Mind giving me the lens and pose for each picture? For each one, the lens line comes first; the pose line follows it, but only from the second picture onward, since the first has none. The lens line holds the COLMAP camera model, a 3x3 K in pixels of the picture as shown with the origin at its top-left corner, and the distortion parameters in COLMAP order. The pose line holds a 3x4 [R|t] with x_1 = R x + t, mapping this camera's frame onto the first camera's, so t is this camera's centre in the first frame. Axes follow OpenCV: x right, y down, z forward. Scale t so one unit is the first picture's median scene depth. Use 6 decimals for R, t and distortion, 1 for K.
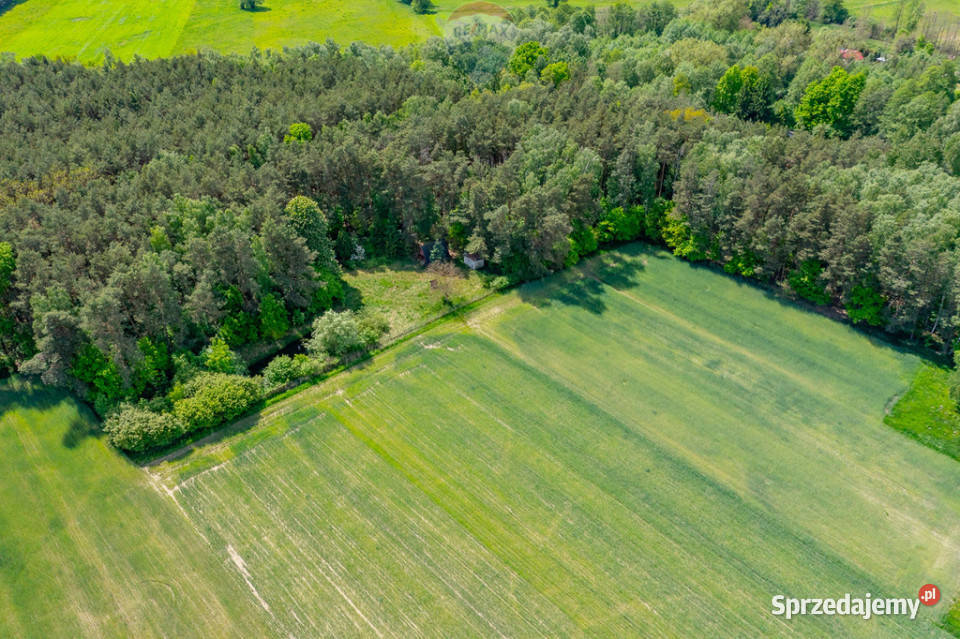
lens RADIAL K [[759.3, 0, 480.0], [0, 759.3, 319.5], [0, 0, 1]] dist [-0.014481, 0.044188]
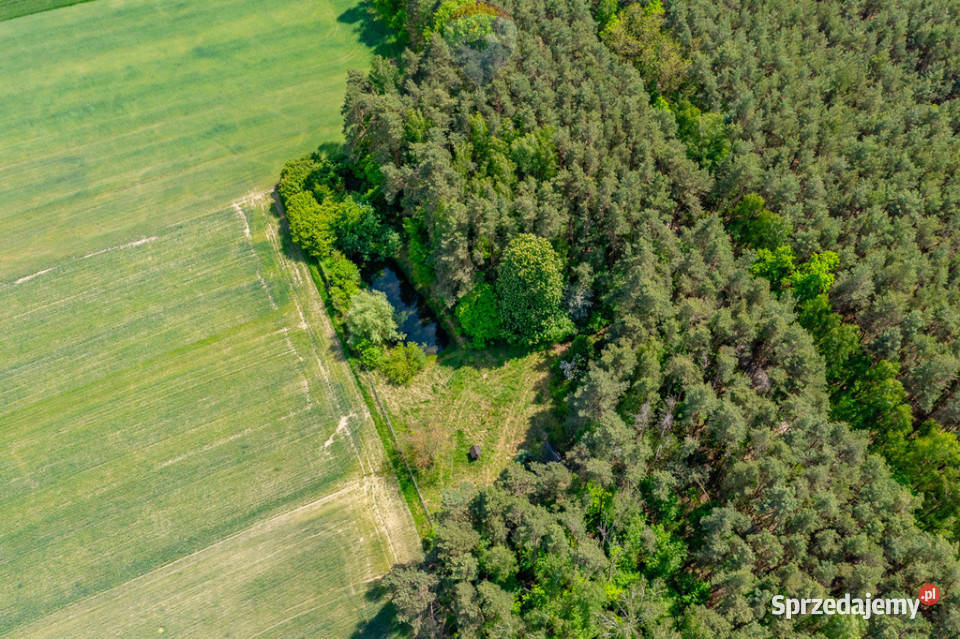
lens RADIAL K [[763.0, 0, 480.0], [0, 763.0, 319.5], [0, 0, 1]] dist [0.007312, 0.005457]
pose [[-0.282669, 0.785614, -0.550371, 0.260858], [-0.539210, 0.344395, 0.768534, -0.720618], [0.793317, 0.514006, 0.326261, 0.801032]]
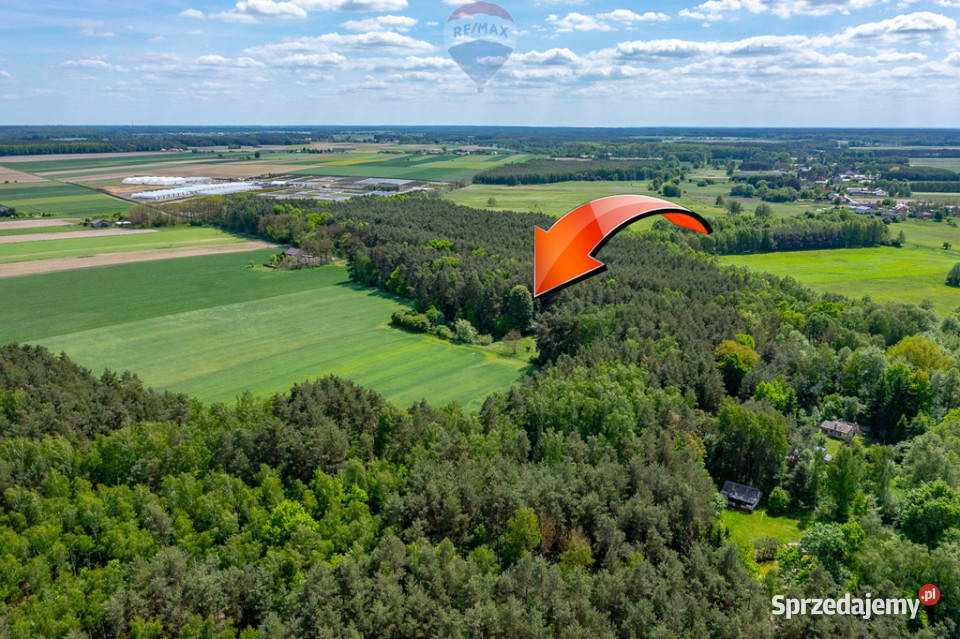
lens RADIAL K [[759.3, 0, 480.0], [0, 759.3, 319.5], [0, 0, 1]] dist [-0.014481, 0.044188]
pose [[0.130324, 0.256433, -0.957736, 1.846773], [-0.570493, 0.809438, 0.139096, -0.326668], [0.810897, 0.528254, 0.251782, 0.466335]]
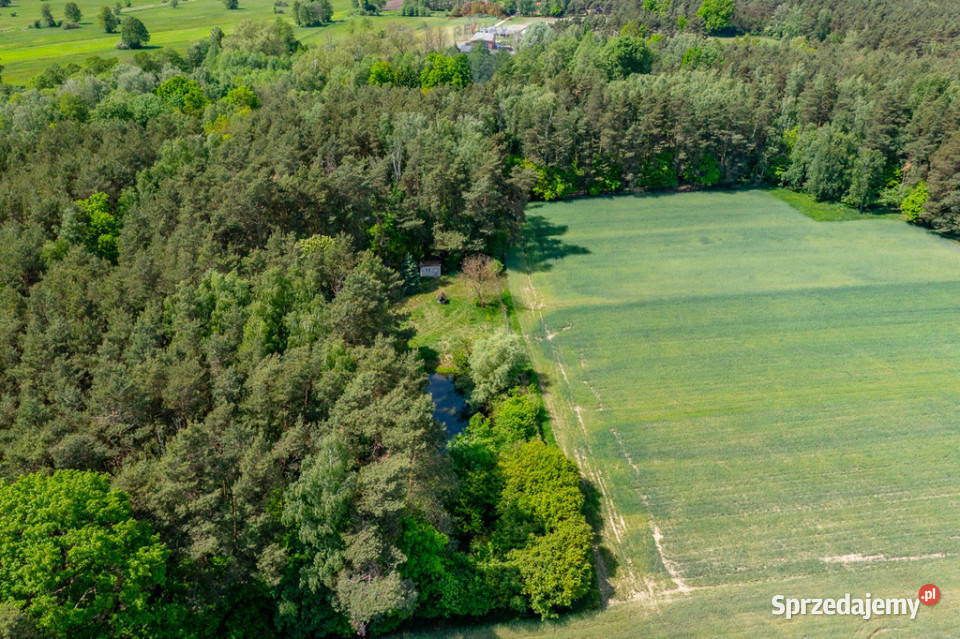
lens RADIAL K [[759.3, 0, 480.0], [0, 759.3, 319.5], [0, 0, 1]] dist [-0.014481, 0.044188]
pose [[0.578449, -0.382745, 0.720350, -0.709410], [0.468633, 0.878736, 0.090583, -0.093005], [-0.667667, 0.285182, 0.687671, 0.479530]]
